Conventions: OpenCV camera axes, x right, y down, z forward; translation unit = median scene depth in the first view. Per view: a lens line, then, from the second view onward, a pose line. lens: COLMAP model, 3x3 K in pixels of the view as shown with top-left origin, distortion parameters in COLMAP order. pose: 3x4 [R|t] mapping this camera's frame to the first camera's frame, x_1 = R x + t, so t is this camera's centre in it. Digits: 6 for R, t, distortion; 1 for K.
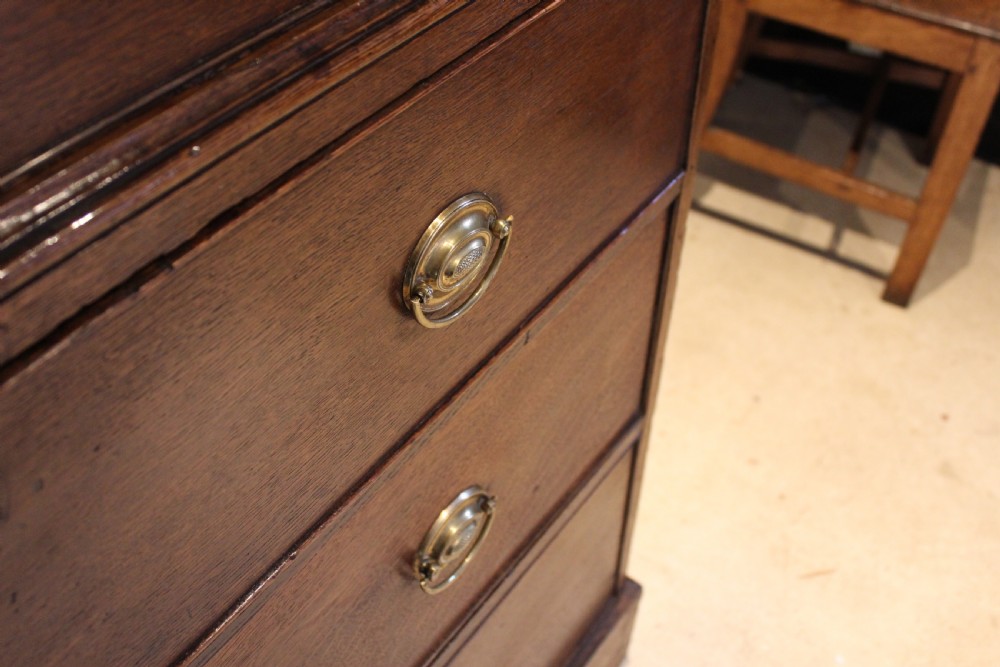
lens RADIAL K [[1074.7, 0, 500.0], [0, 1074.7, 333.5], [0, 0, 1]] dist [-0.124639, 0.143610]
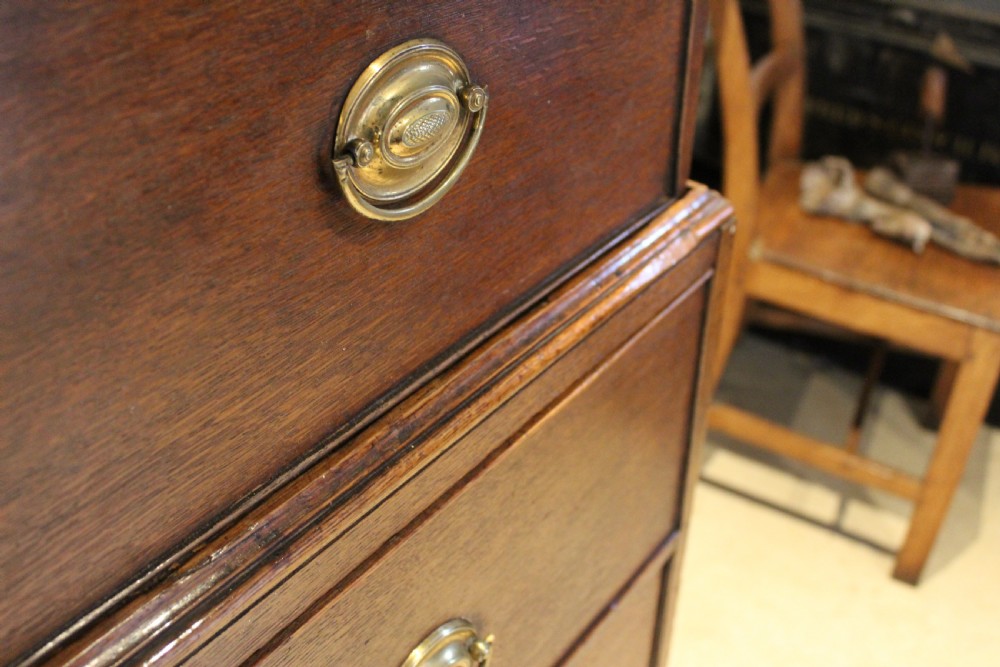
lens RADIAL K [[1074.7, 0, 500.0], [0, 1074.7, 333.5], [0, 0, 1]] dist [-0.124639, 0.143610]
pose [[0.999968, 0.005242, -0.006124, 0.023232], [-0.006337, 0.980726, -0.195288, -0.194636], [0.004982, 0.195320, 0.980727, 0.028054]]
